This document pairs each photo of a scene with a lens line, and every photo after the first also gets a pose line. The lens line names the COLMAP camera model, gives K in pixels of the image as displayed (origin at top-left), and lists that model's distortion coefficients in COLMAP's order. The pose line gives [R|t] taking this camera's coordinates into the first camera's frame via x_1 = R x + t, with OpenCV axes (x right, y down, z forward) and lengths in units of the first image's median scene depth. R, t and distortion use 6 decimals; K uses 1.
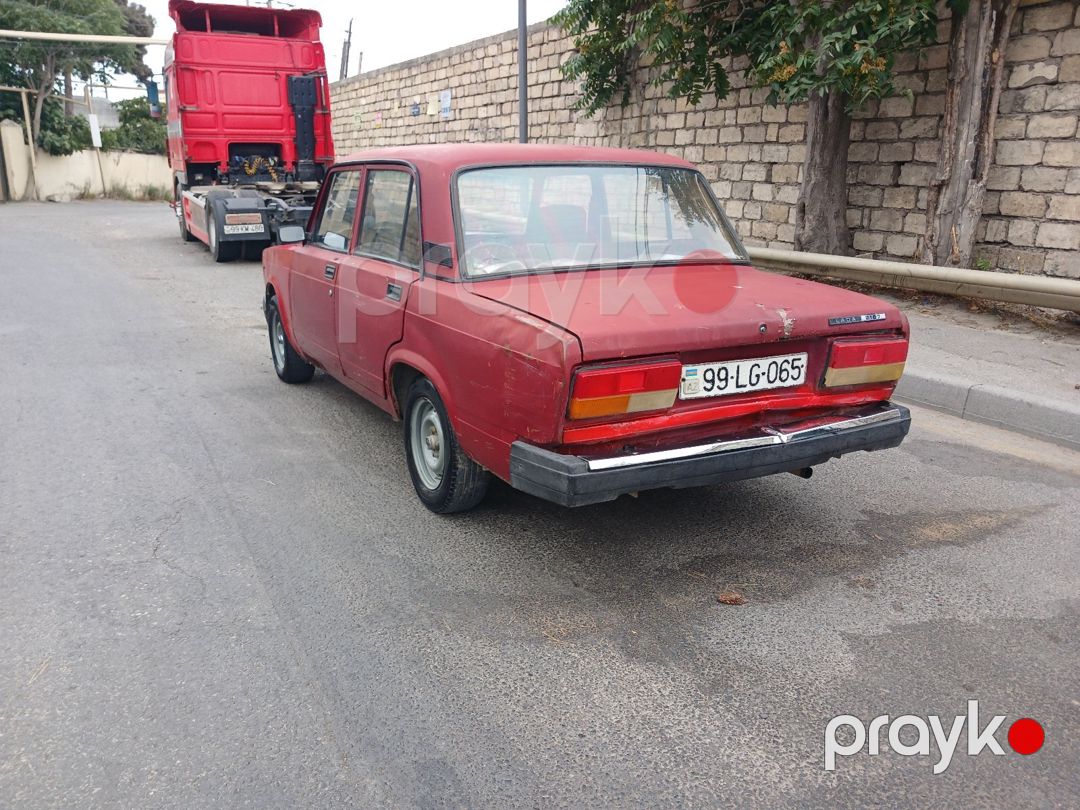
lens RADIAL K [[852.7, 0, 540.0], [0, 852.7, 405.0], [0, 0, 1]] dist [-0.009143, 0.010300]
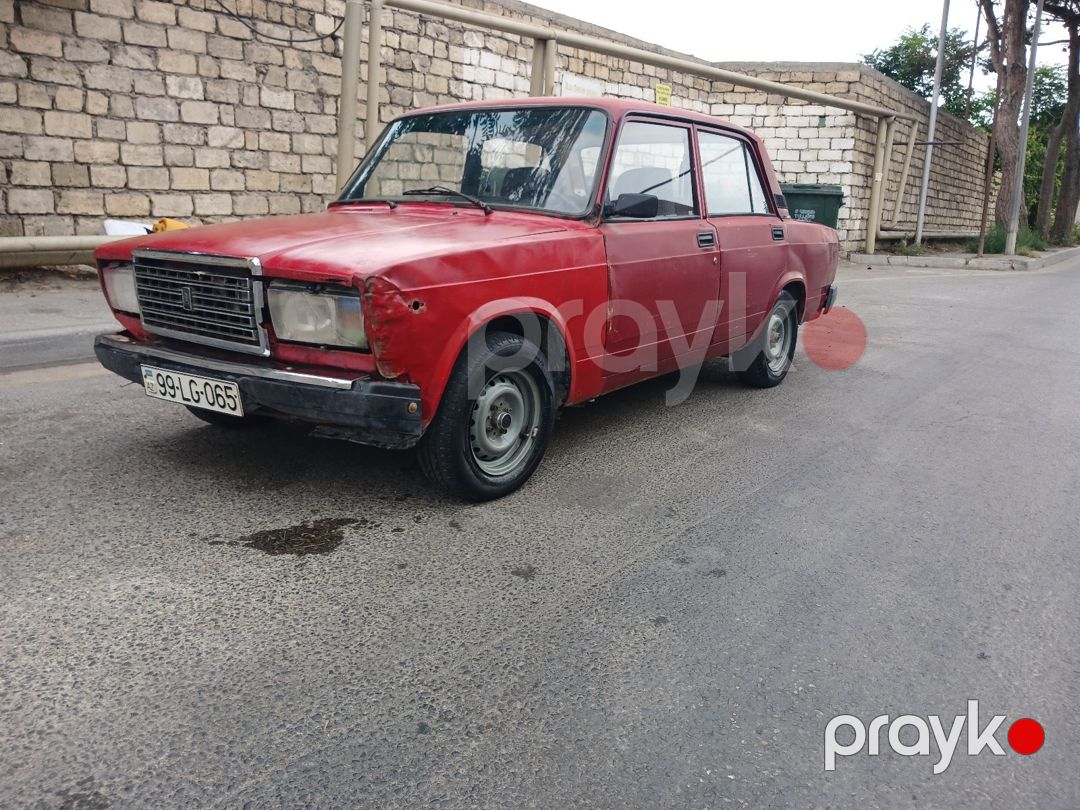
lens RADIAL K [[856.0, 0, 528.0], [0, 856.0, 388.8], [0, 0, 1]] dist [0.000900, -0.003611]
pose [[-0.409732, -0.217414, 0.885918, -0.582469], [0.207302, 0.923579, 0.322533, -0.197265], [-0.888339, 0.315805, -0.333349, 0.877461]]
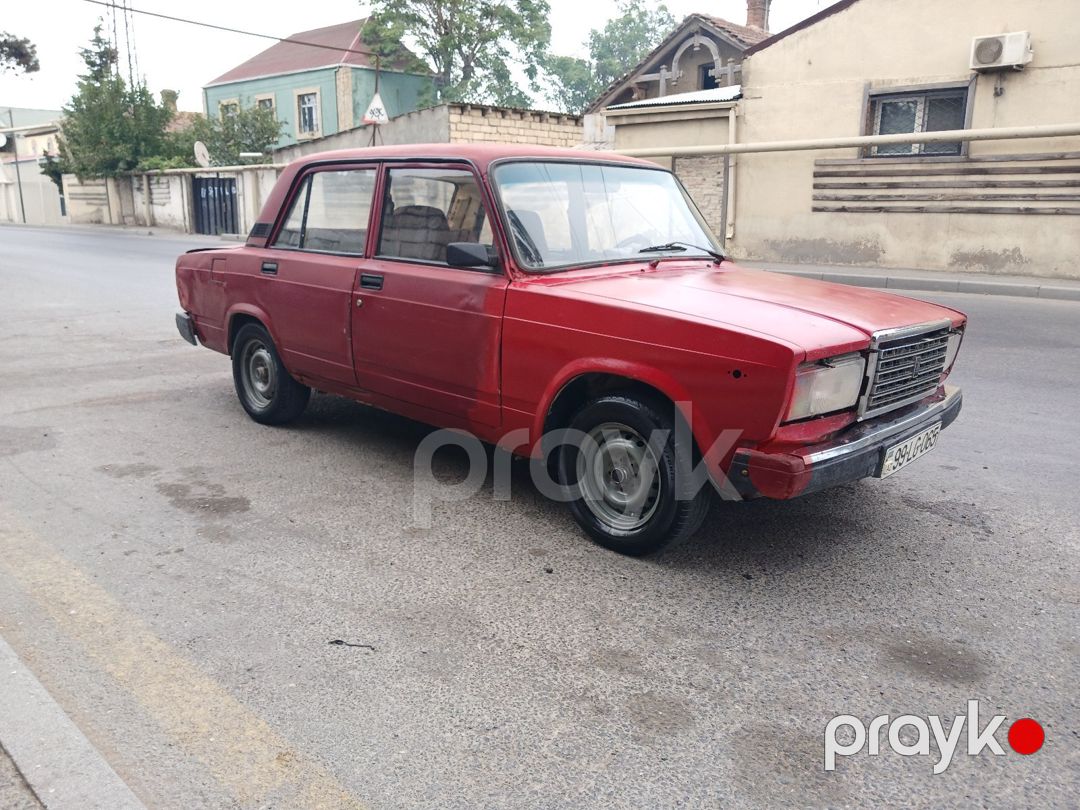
lens RADIAL K [[862.4, 0, 525.8], [0, 862.4, 404.2], [0, 0, 1]] dist [-0.008664, 0.011386]
pose [[-0.955484, 0.032054, -0.293296, 0.120538], [-0.108324, 0.886545, 0.449781, -0.293383], [0.274437, 0.461530, -0.843608, 1.177762]]
